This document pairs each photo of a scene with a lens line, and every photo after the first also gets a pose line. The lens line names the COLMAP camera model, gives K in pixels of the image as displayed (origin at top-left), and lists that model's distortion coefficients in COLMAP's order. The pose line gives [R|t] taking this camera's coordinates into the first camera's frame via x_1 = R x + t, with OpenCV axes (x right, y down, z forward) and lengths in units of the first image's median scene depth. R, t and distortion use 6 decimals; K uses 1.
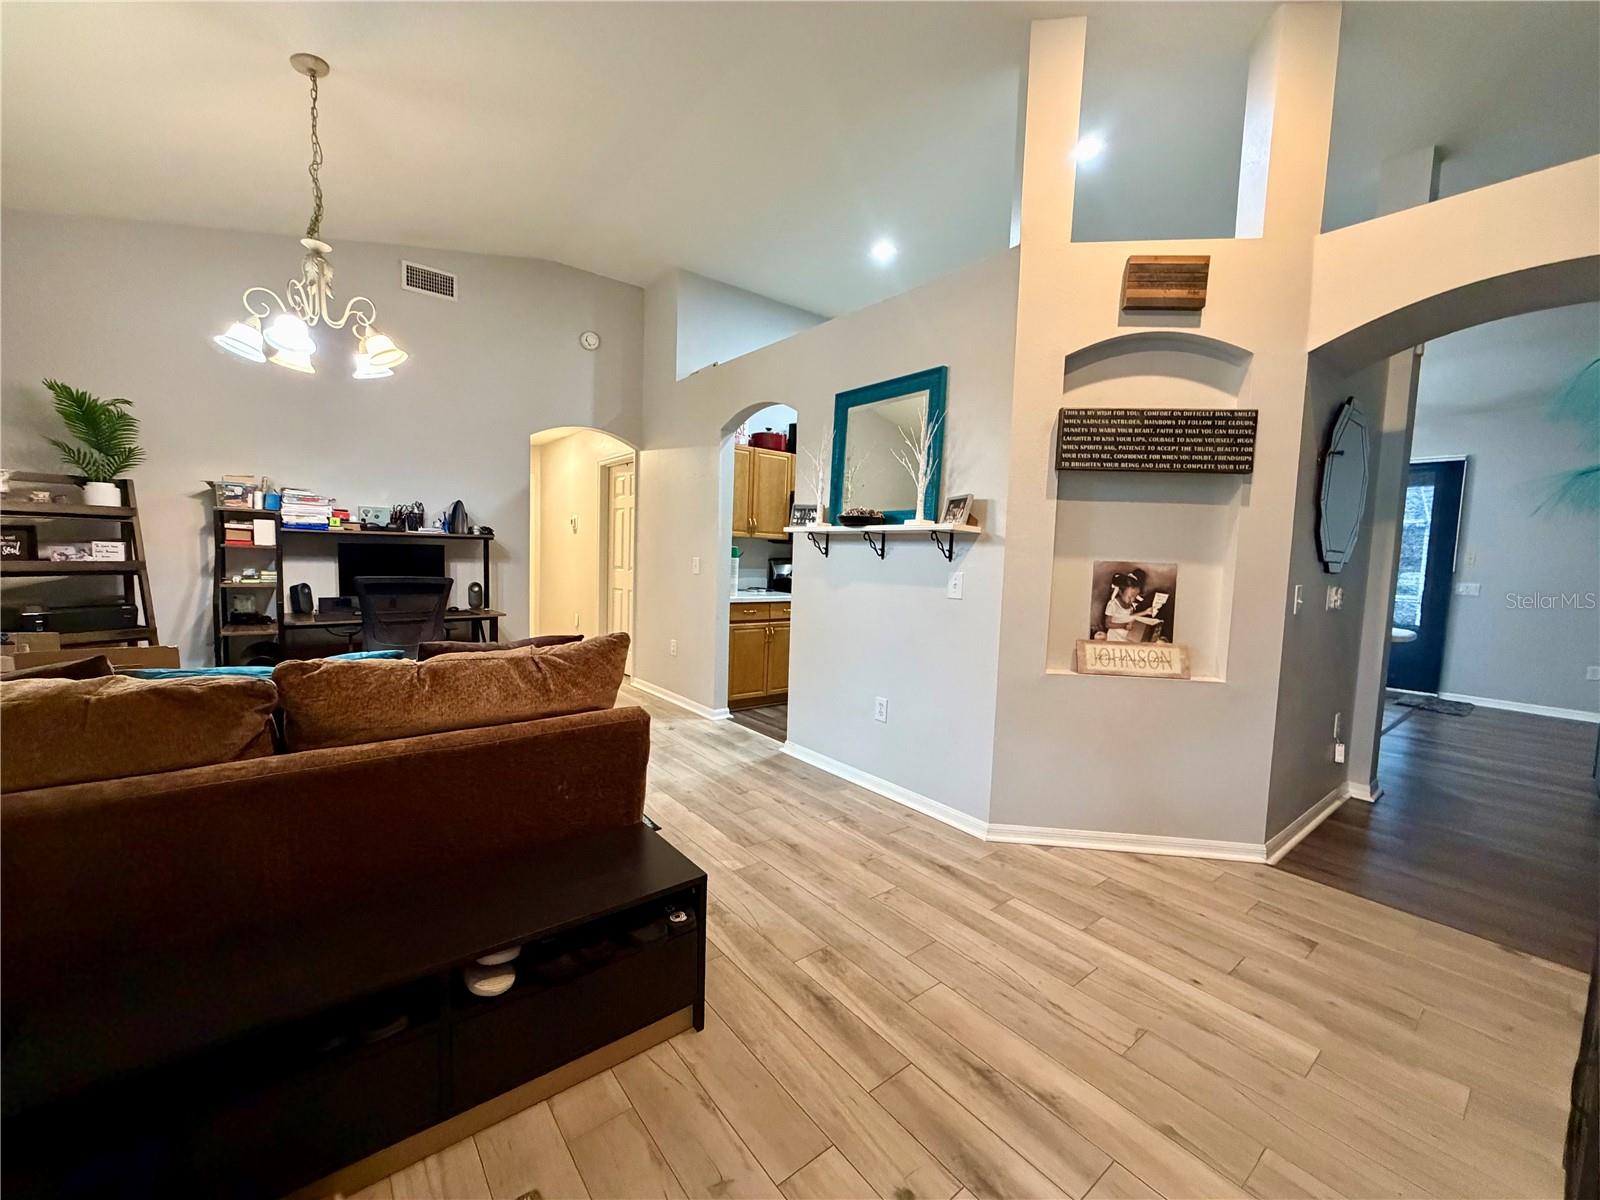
lens RADIAL K [[639.2, 0, 796.1], [0, 639.2, 601.0], [0, 0, 1]] dist [0.000365, -0.000250]
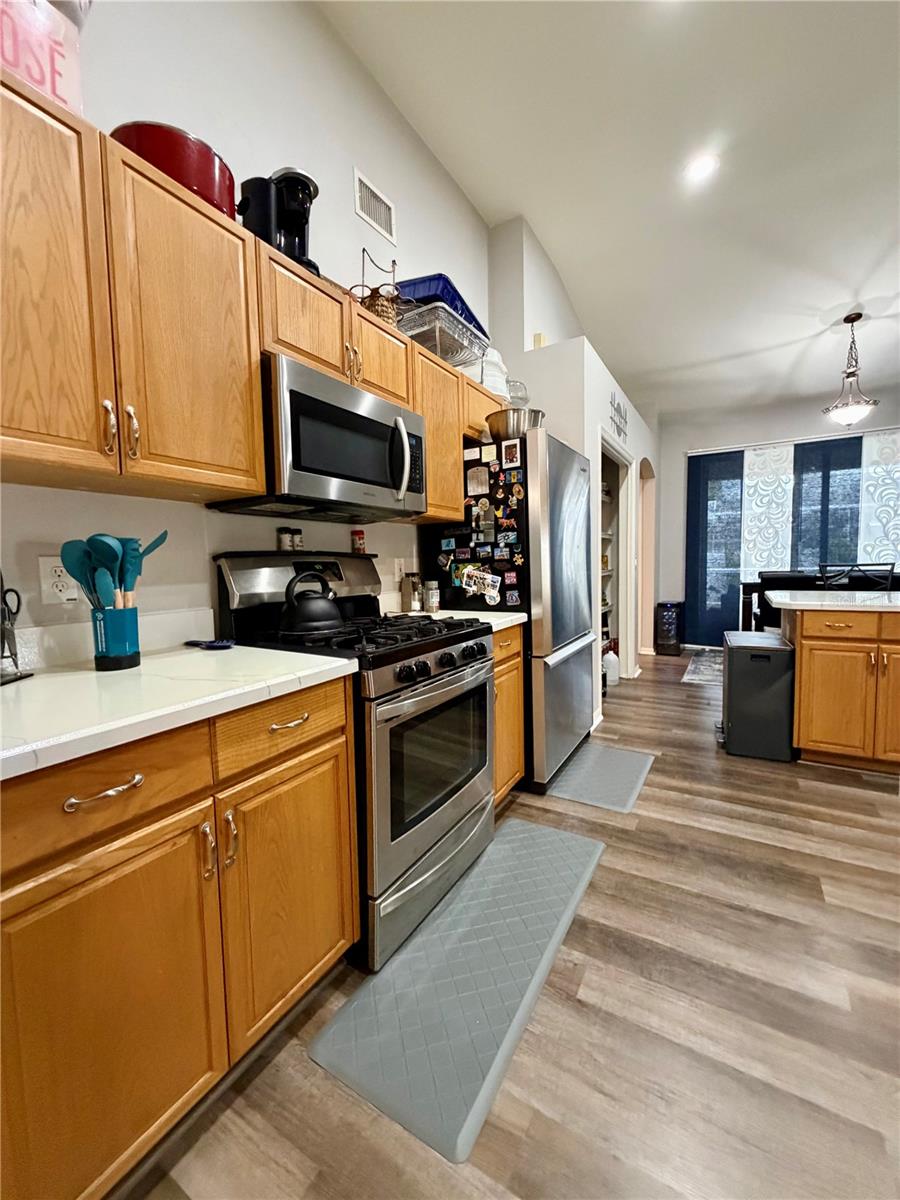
lens RADIAL K [[479.4, 0, 448.8], [0, 479.4, 597.0], [0, 0, 1]] dist [0.000365, -0.000250]
pose [[0.934996, -0.080253, 0.345459, -0.020009], [0.079658, 0.996695, 0.015943, -0.054397], [-0.345597, 0.012612, 0.938298, 1.066528]]
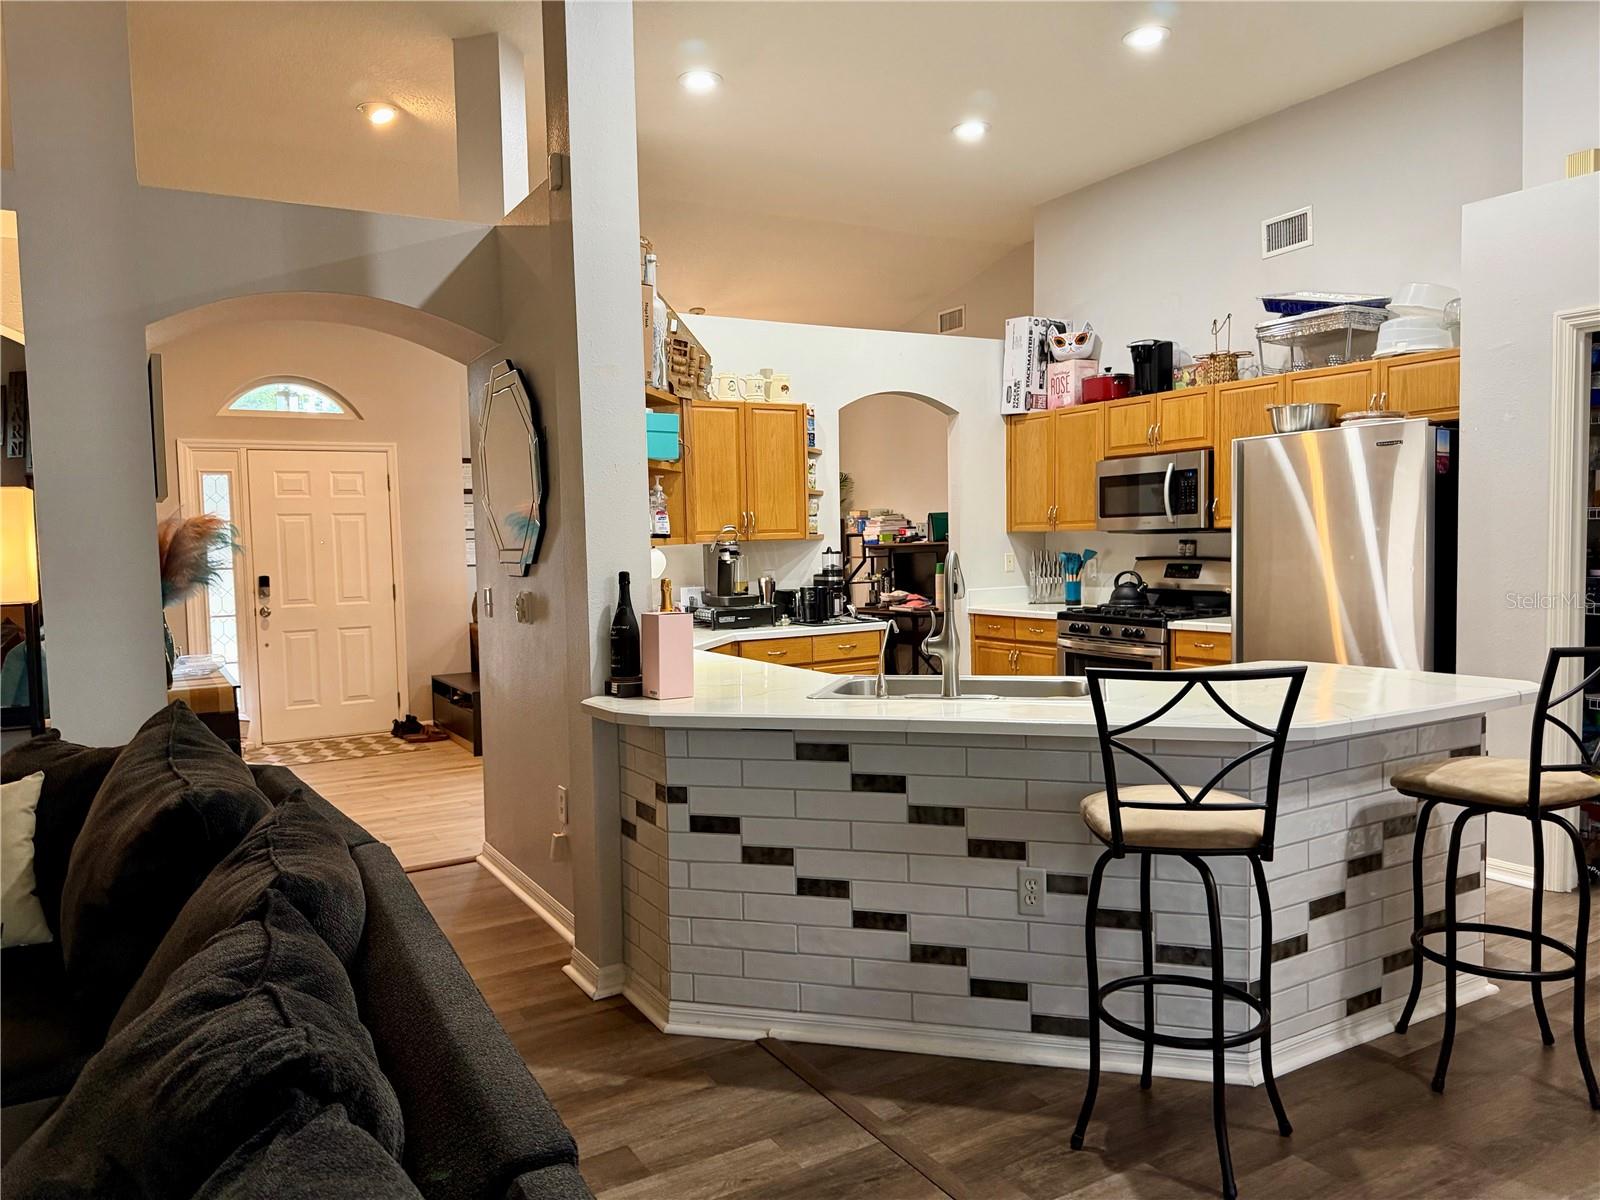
lens RADIAL K [[1137.7, 0, 793.5], [0, 1137.7, 595.9], [0, 0, 1]] dist [0.044892, -0.050011]
pose [[-0.145085, 0.020758, -0.989201, 1.787684], [-0.053667, 0.998143, 0.028817, -0.064745], [0.987963, 0.057268, -0.143702, 1.256633]]
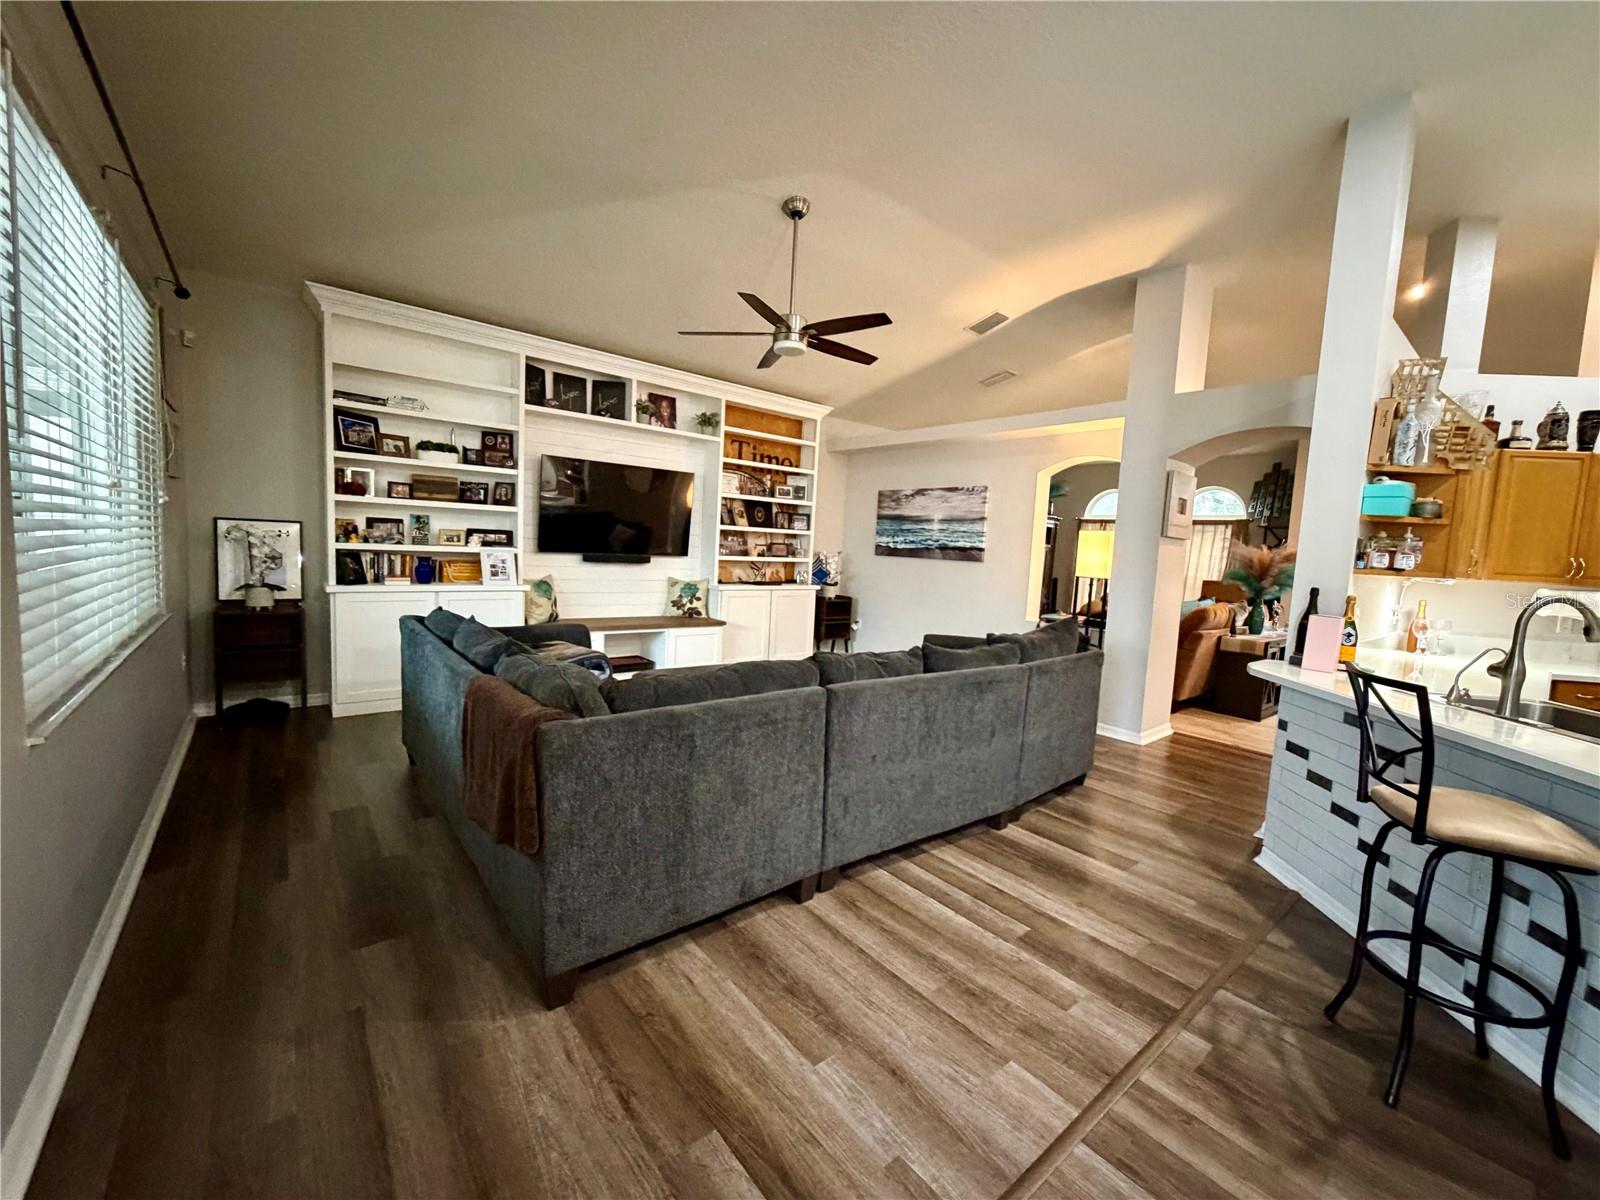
lens RADIAL K [[639.2, 0, 804.2], [0, 639.2, 599.0], [0, 0, 1]] dist [0.000365, -0.000250]
pose [[-0.996051, -0.083921, -0.028991, 1.572643], [-0.087468, 0.983544, 0.158085, -0.108689], [0.015247, 0.159997, -0.987000, 1.789261]]
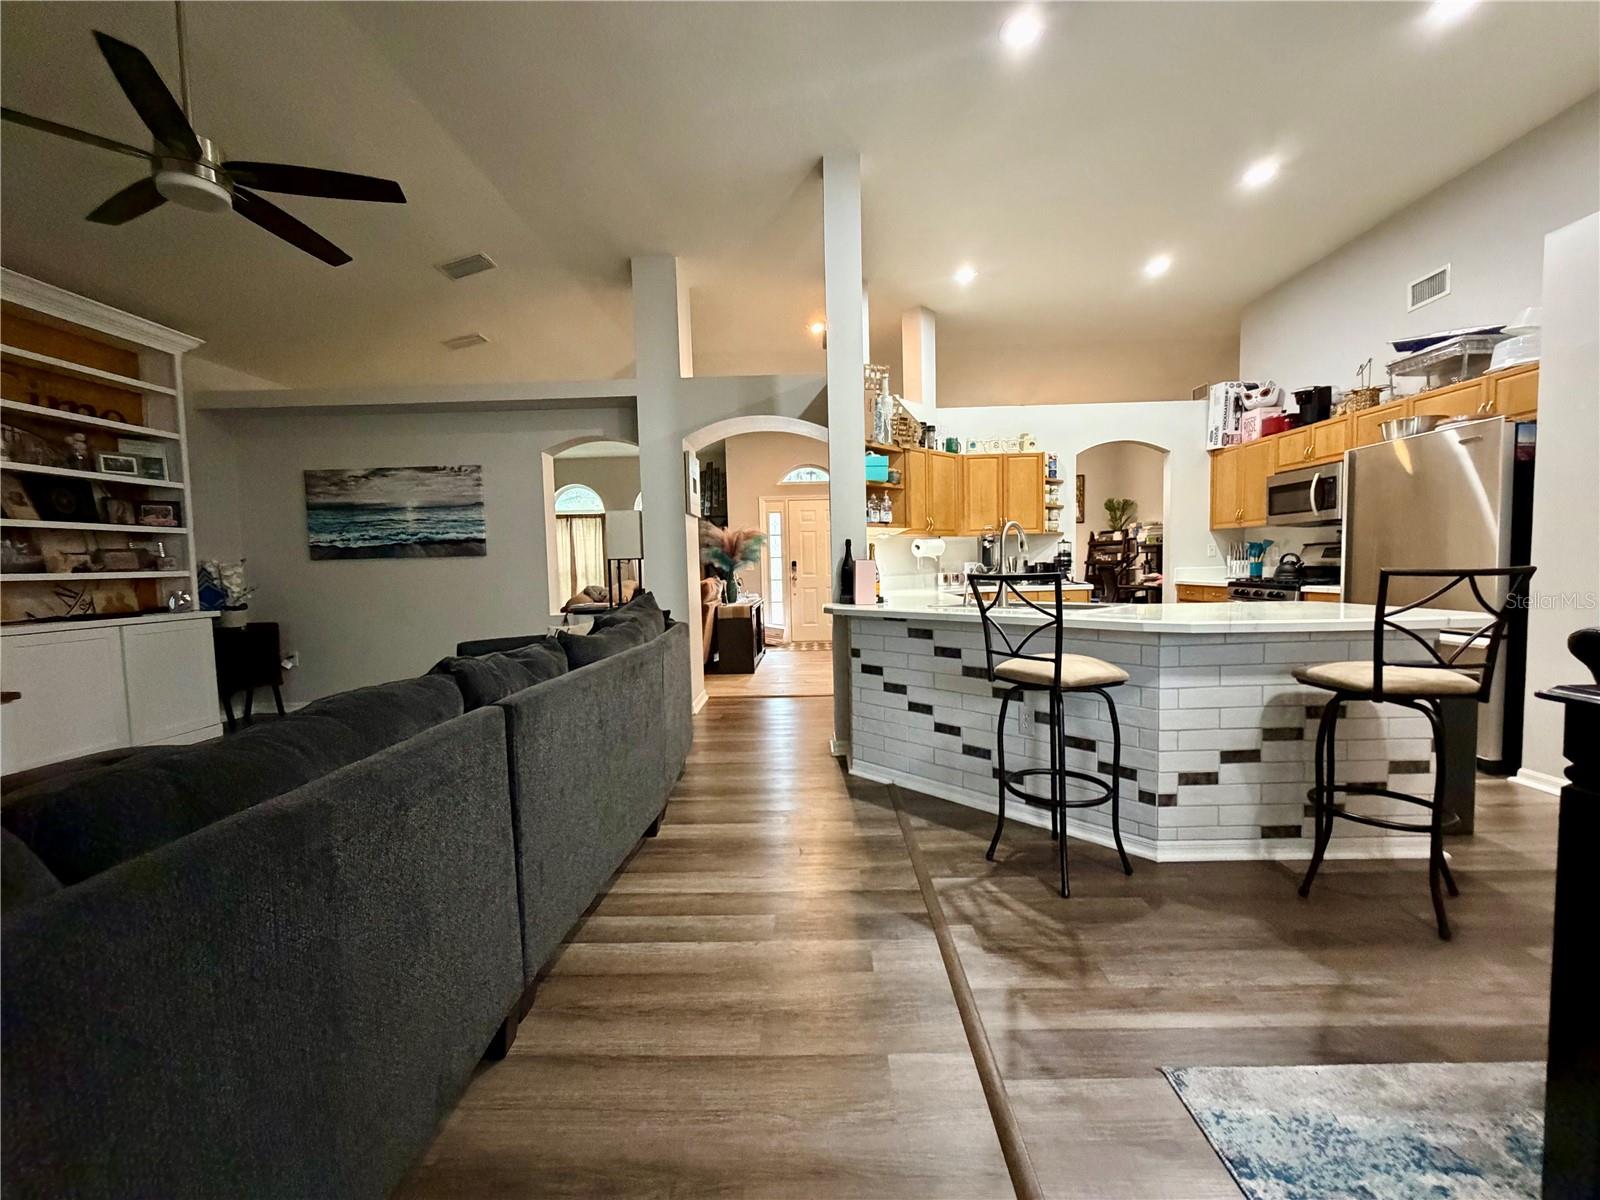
lens RADIAL K [[639.2, 0, 803.6], [0, 639.2, 600.2], [0, 0, 1]] dist [0.000365, -0.000250]
pose [[-0.631305, 0.026101, -0.775095, 1.718999], [-0.053706, 0.995563, 0.077268, -0.029542], [0.773673, 0.090407, -0.627102, 1.569644]]
